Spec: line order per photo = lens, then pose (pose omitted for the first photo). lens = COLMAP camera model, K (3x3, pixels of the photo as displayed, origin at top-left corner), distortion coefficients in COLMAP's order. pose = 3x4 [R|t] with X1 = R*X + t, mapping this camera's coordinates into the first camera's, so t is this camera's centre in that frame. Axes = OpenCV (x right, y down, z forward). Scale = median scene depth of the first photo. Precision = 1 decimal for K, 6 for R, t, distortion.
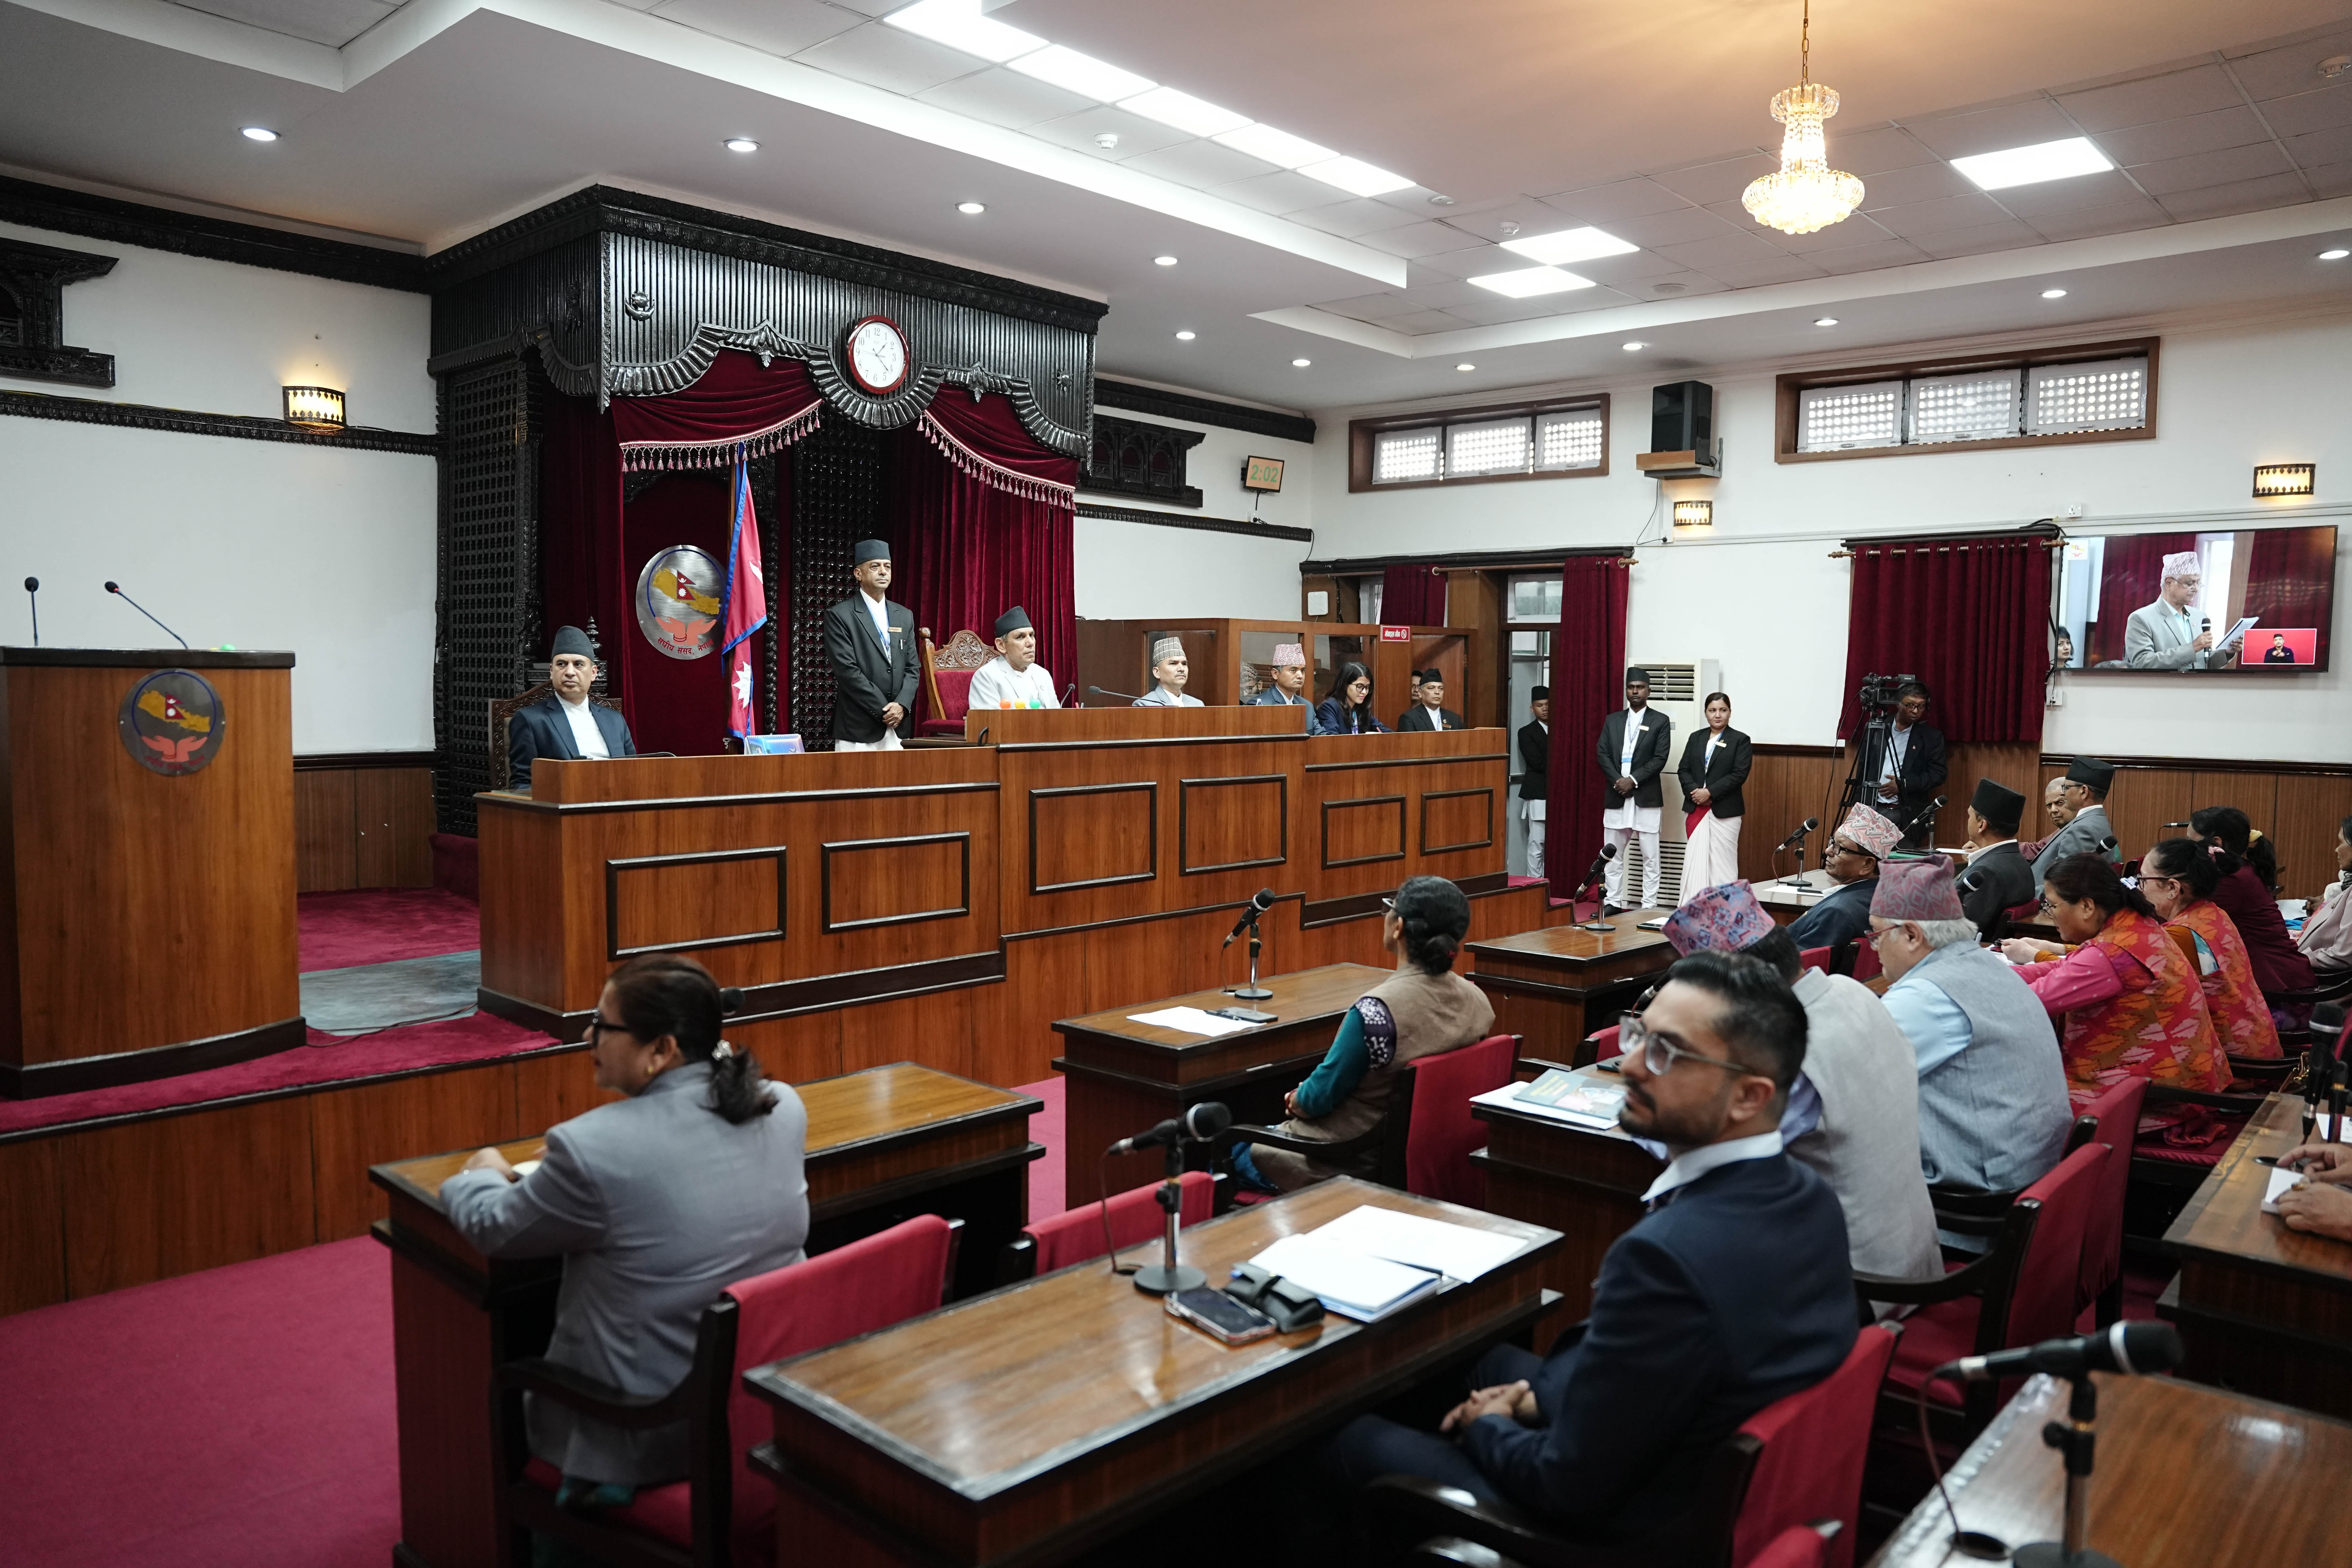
lens RADIAL K [[1662.1, 0, 1182.0], [0, 1662.1, 793.5], [0, 0, 1]] dist [-0.127449, 0.110679]
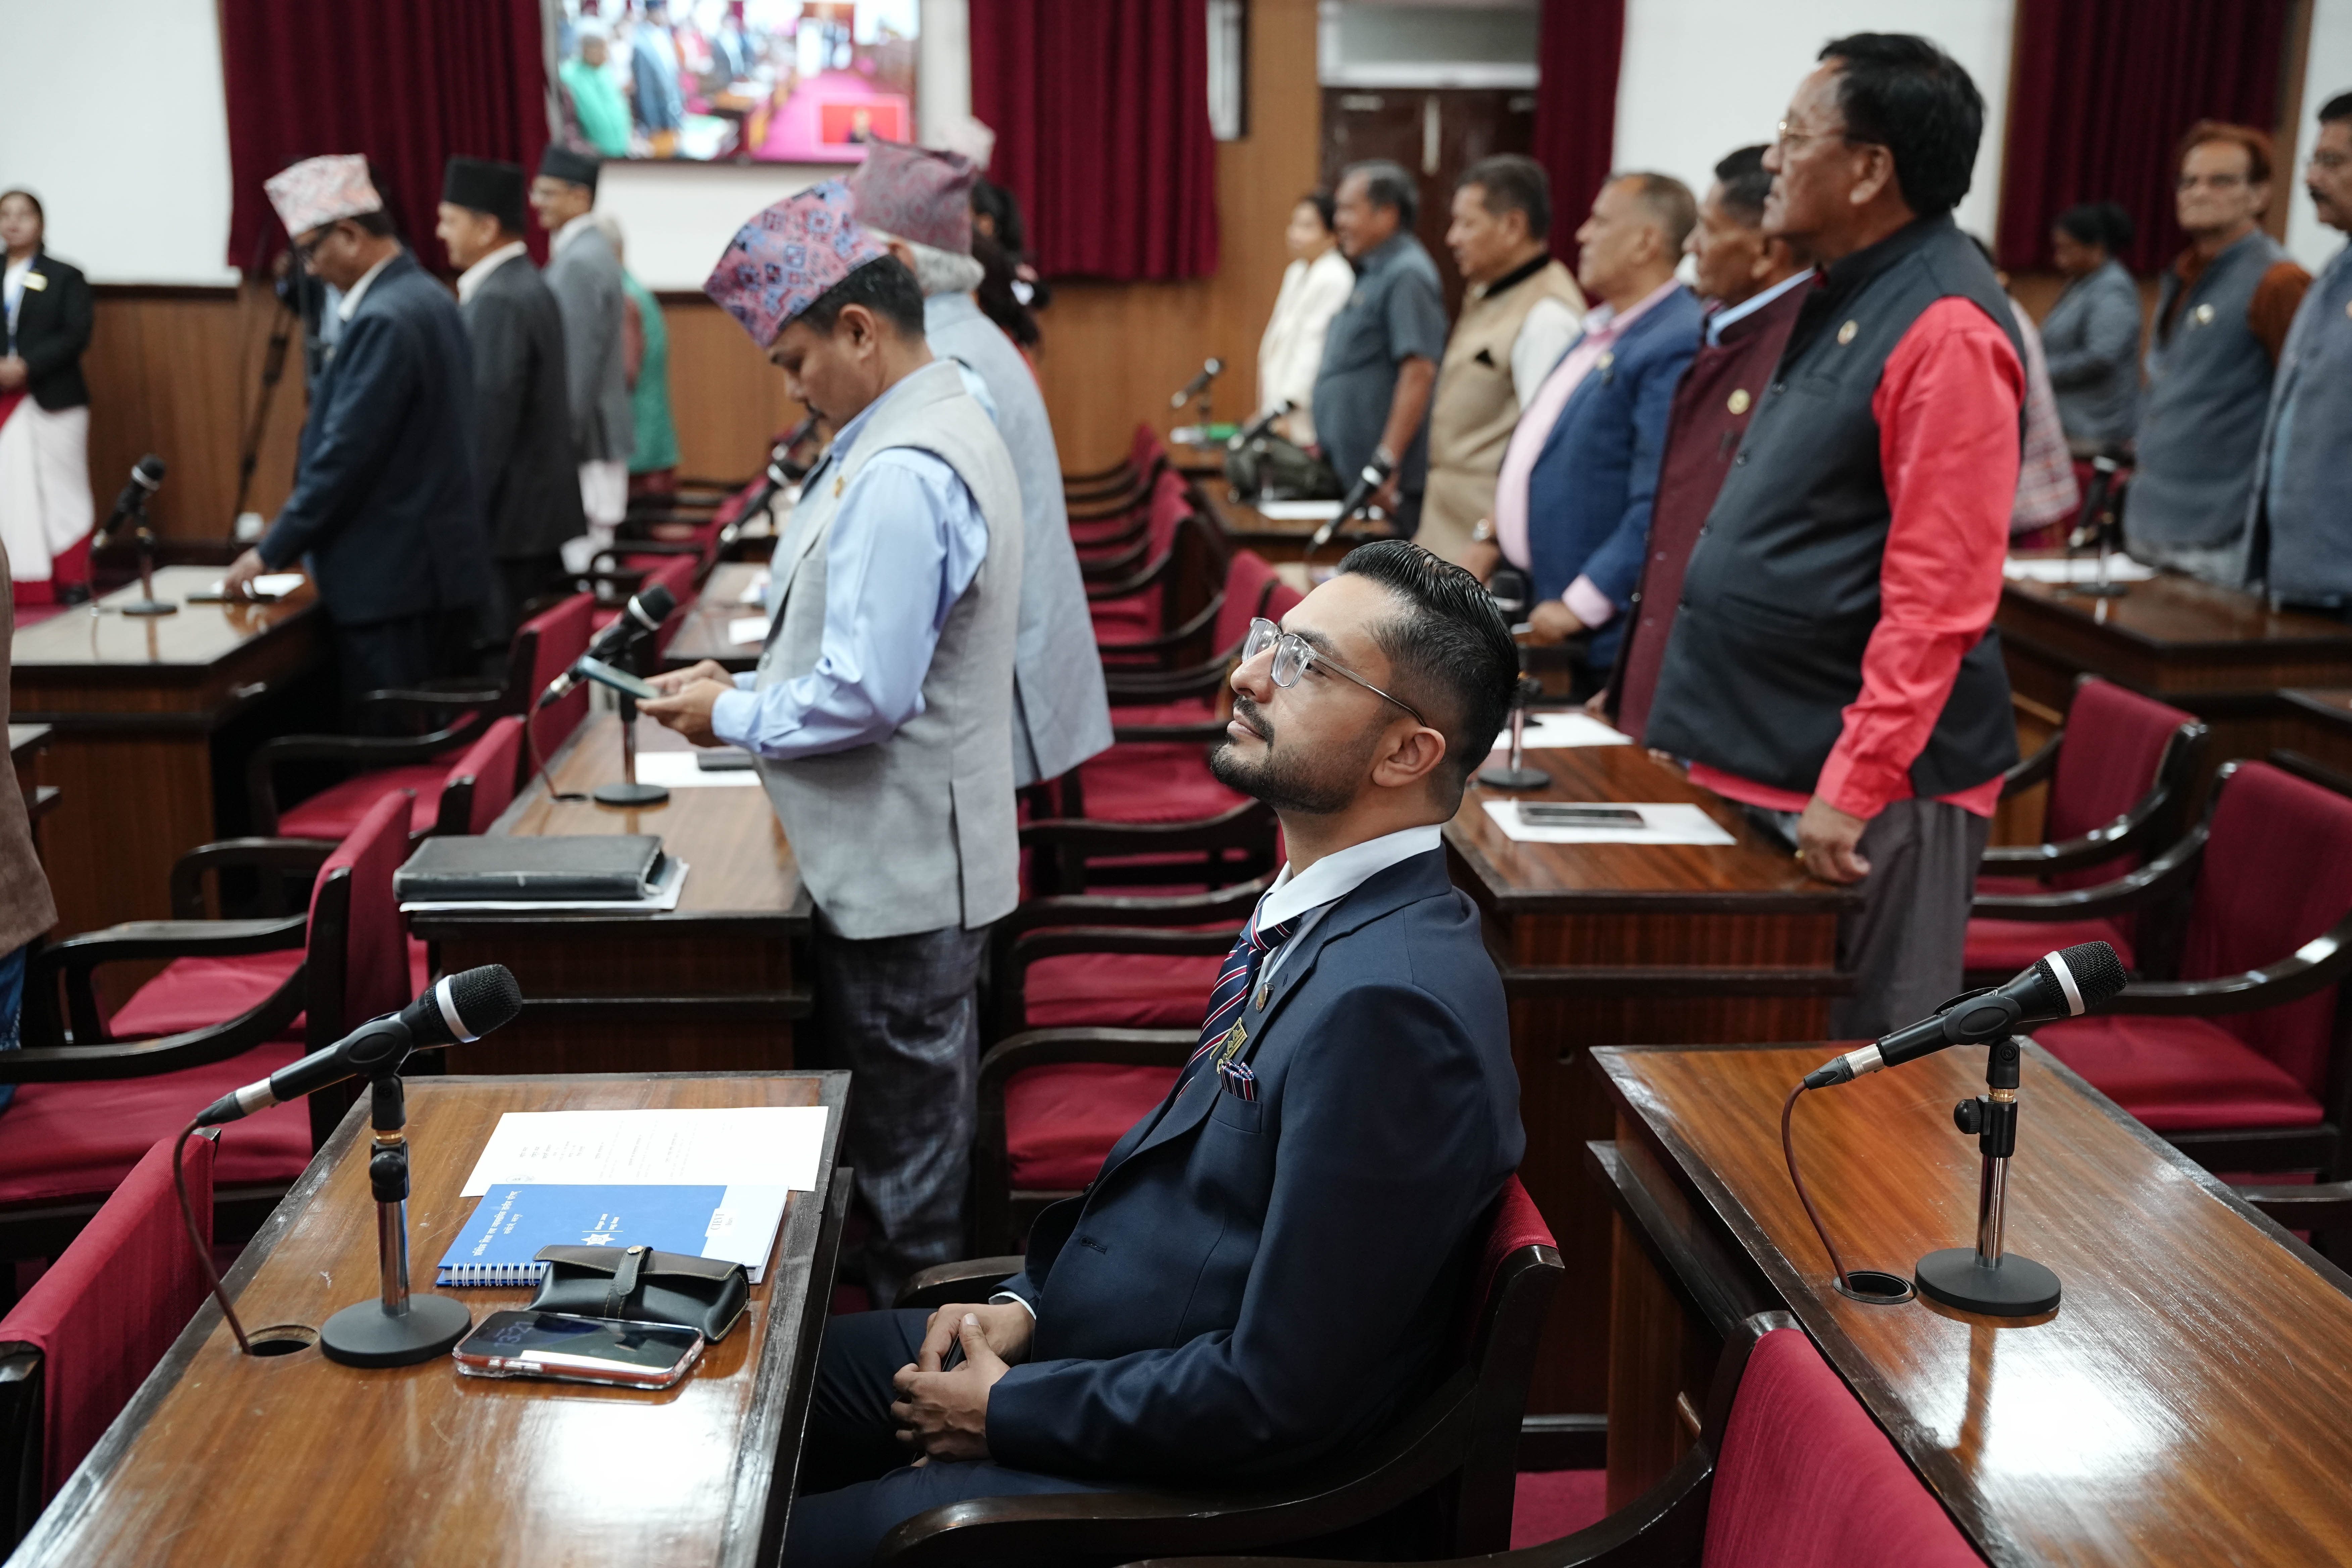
lens RADIAL K [[2602.9, 0, 1169.5], [0, 2602.9, 785.1], [0, 0, 1]] dist [0.093008, 0.020961]
pose [[0.685382, -0.162241, 0.709880, -0.105529], [0.050423, 0.983098, 0.176002, -0.000927], [-0.726436, -0.084835, 0.681978, 0.078778]]
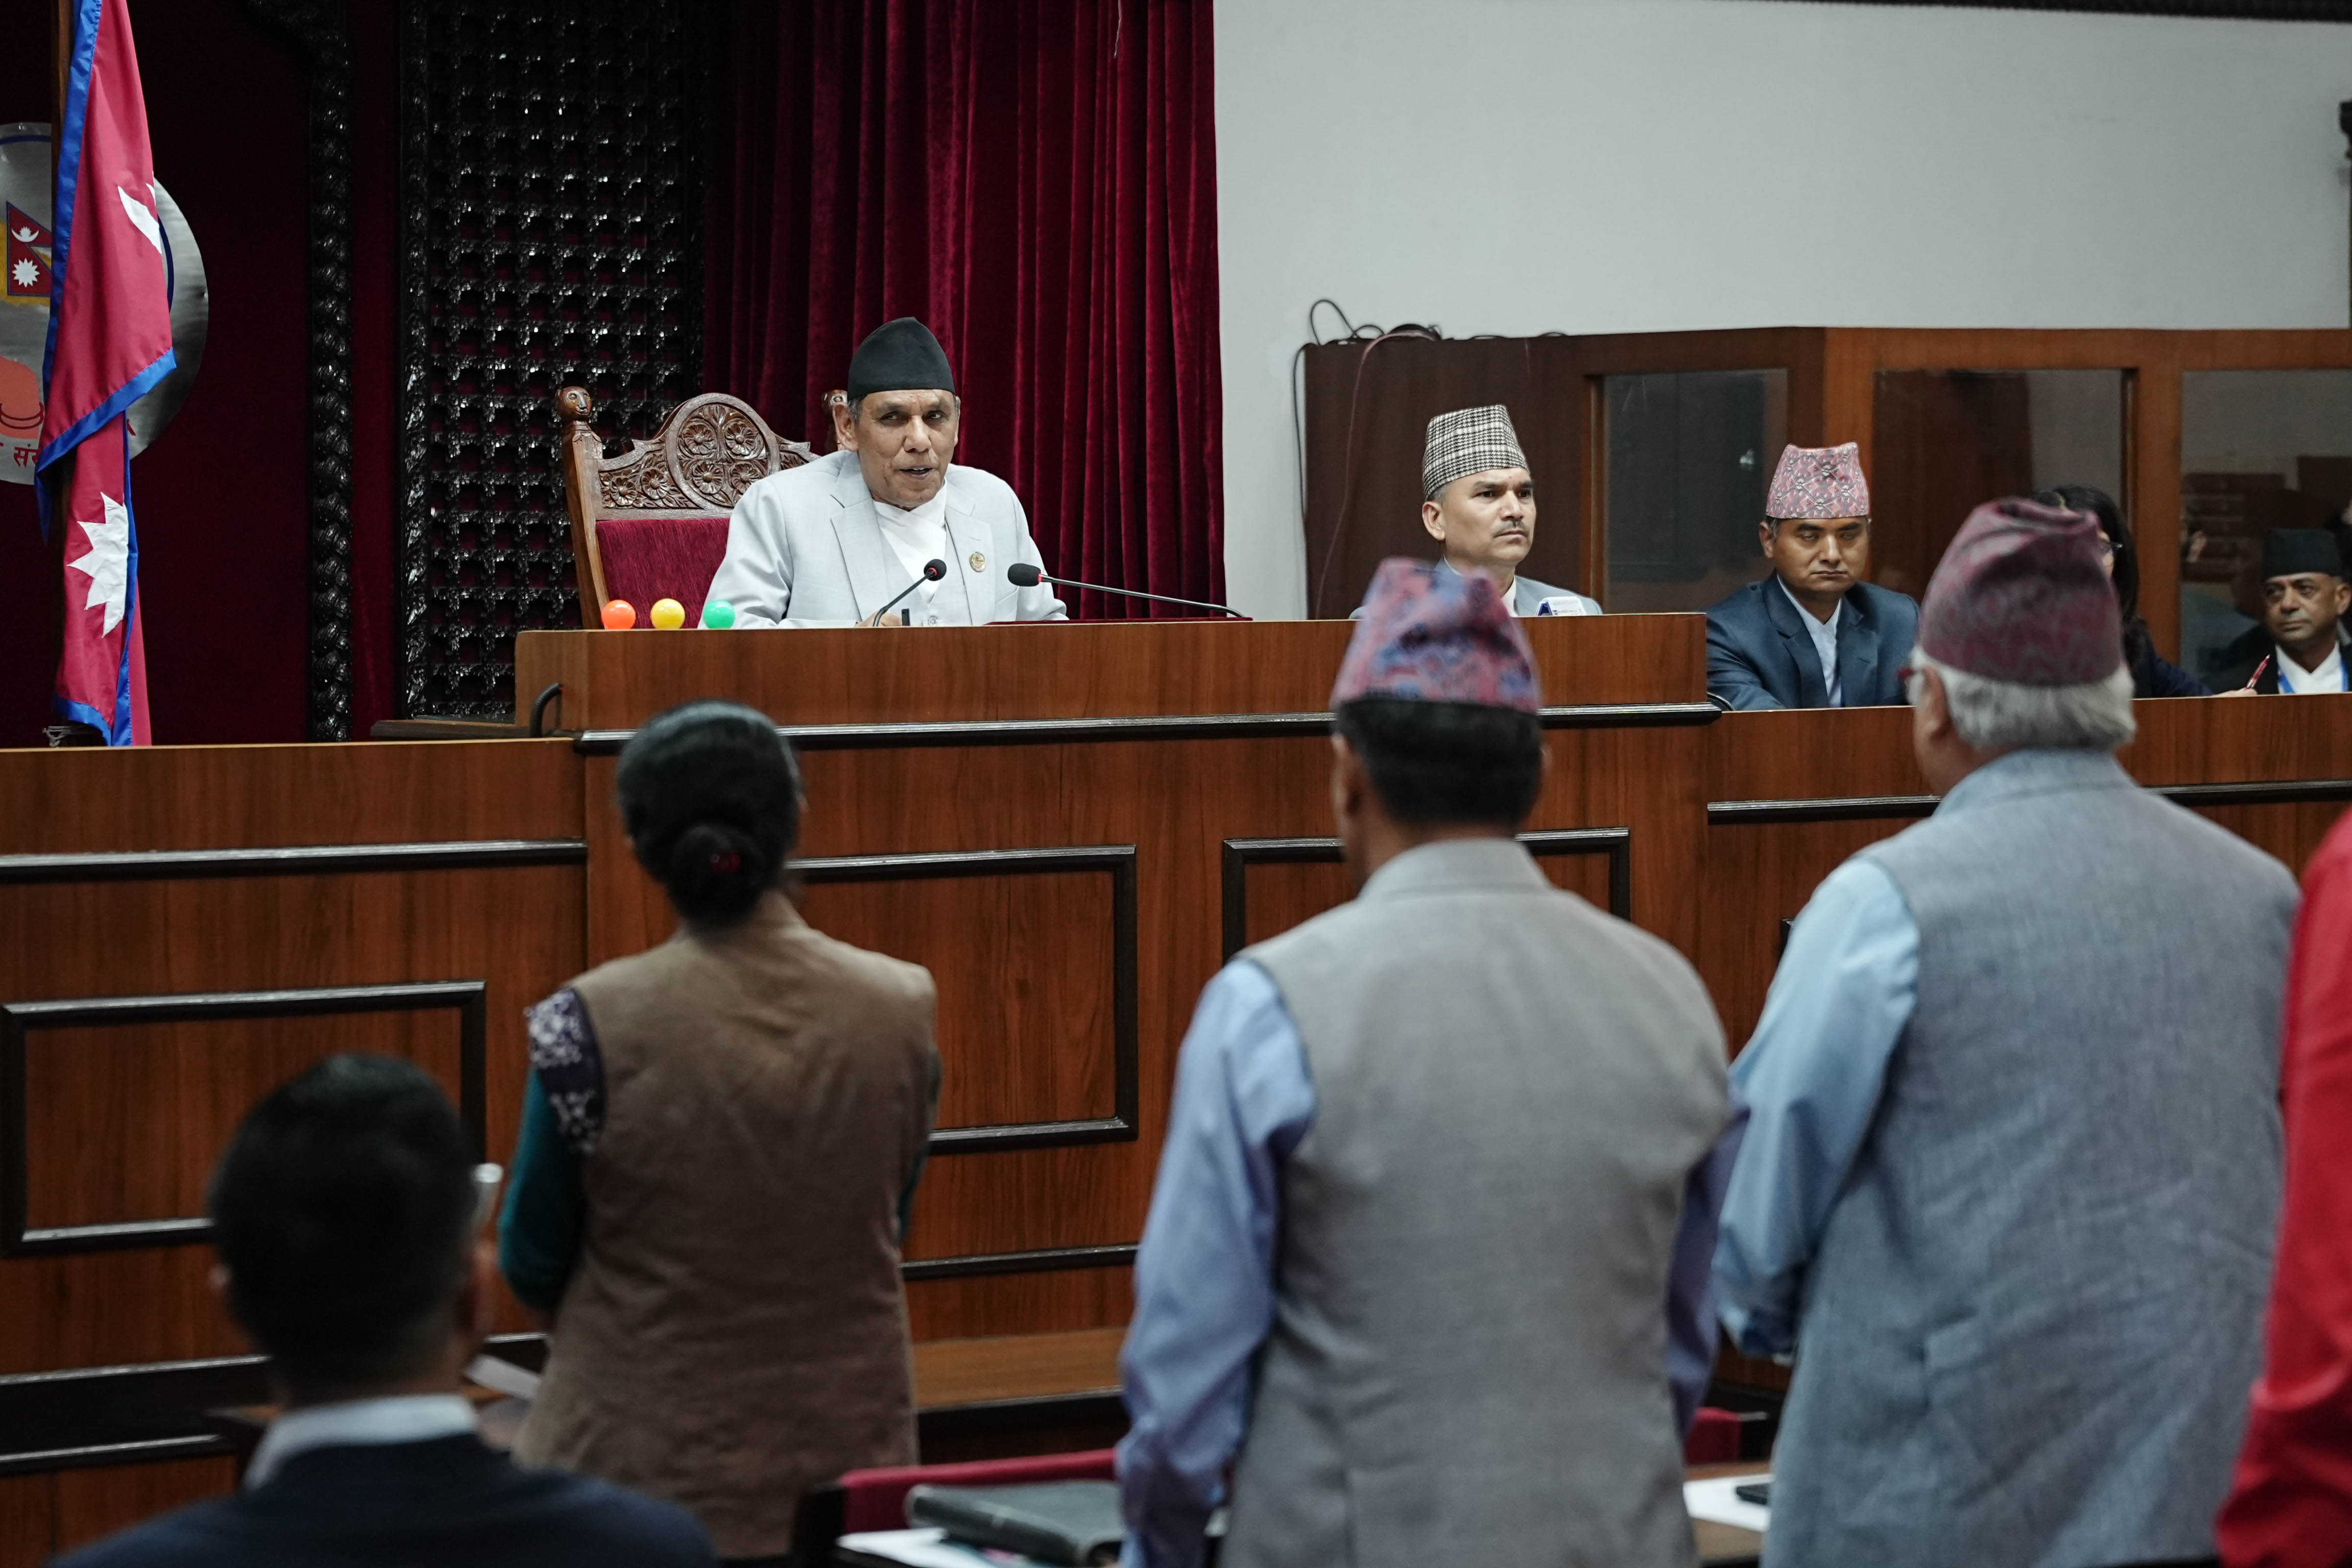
lens RADIAL K [[6743.1, 0, 1176.0], [0, 6743.1, 784.0], [0, 0, 1]] dist [0.520388, -0.476039]
pose [[0.970655, -0.002424, -0.240463, 0.252848], [-0.005295, 0.999491, -0.031450, 0.018285], [0.240417, 0.031800, 0.970149, -0.250443]]
